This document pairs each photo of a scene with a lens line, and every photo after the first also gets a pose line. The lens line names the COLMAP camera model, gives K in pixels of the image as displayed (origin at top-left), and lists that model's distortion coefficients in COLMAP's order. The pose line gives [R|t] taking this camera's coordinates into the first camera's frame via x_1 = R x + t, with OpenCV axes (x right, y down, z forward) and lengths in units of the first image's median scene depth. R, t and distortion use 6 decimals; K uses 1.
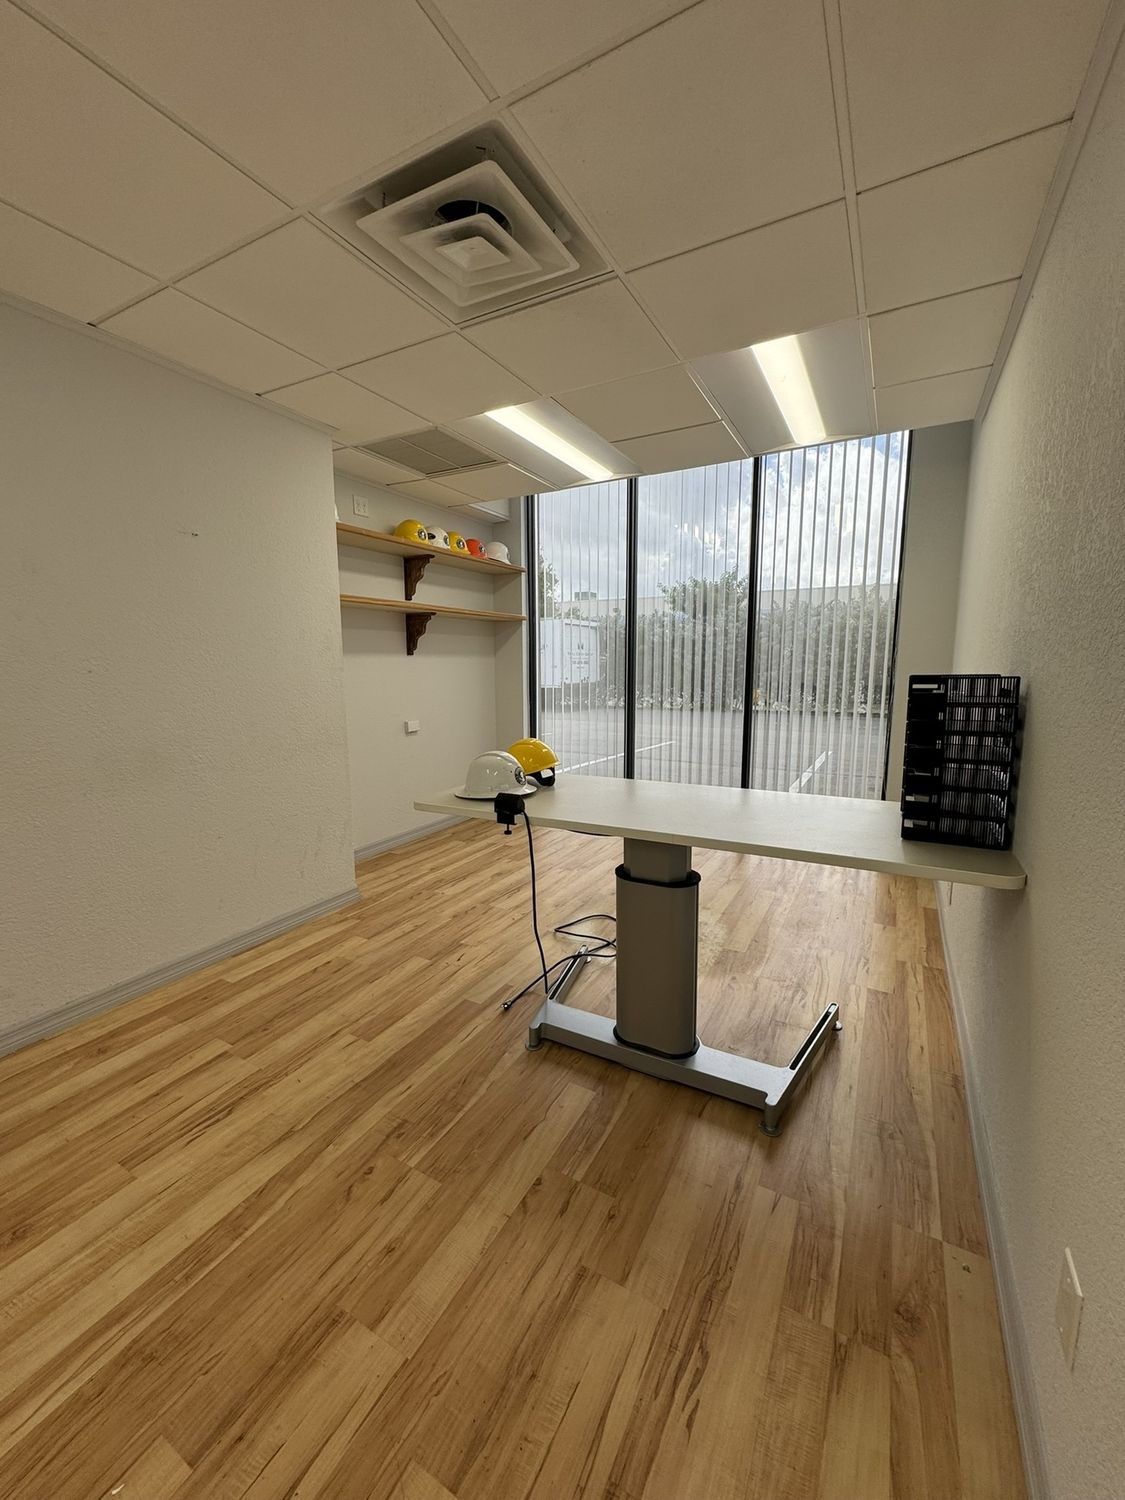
lens RADIAL K [[601.9, 0, 568.1], [0, 601.9, 748.3], [0, 0, 1]] dist [0.001066, -0.000017]
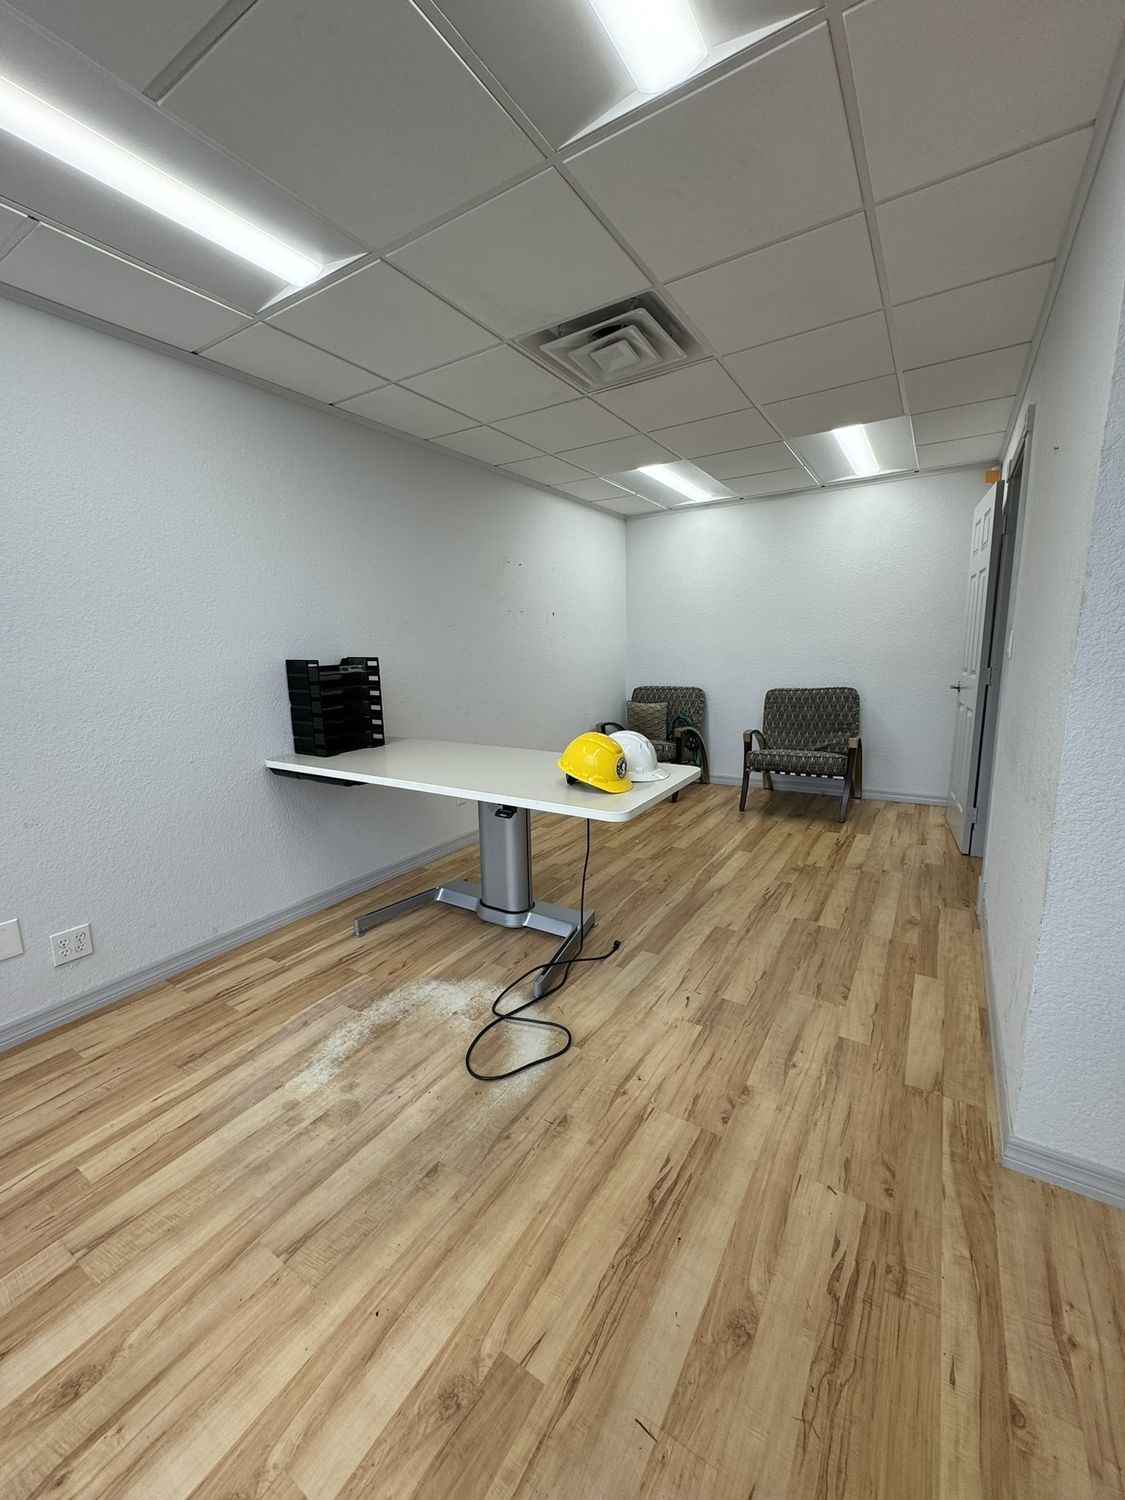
lens RADIAL K [[601.9, 0, 561.2], [0, 601.9, 748.4], [0, 0, 1]] dist [0.001066, -0.000017]
pose [[-0.997279, 0.017755, 0.071544, -0.074888], [0.039119, 0.950090, 0.309513, -0.250724], [-0.062478, 0.311469, -0.948200, 1.750526]]
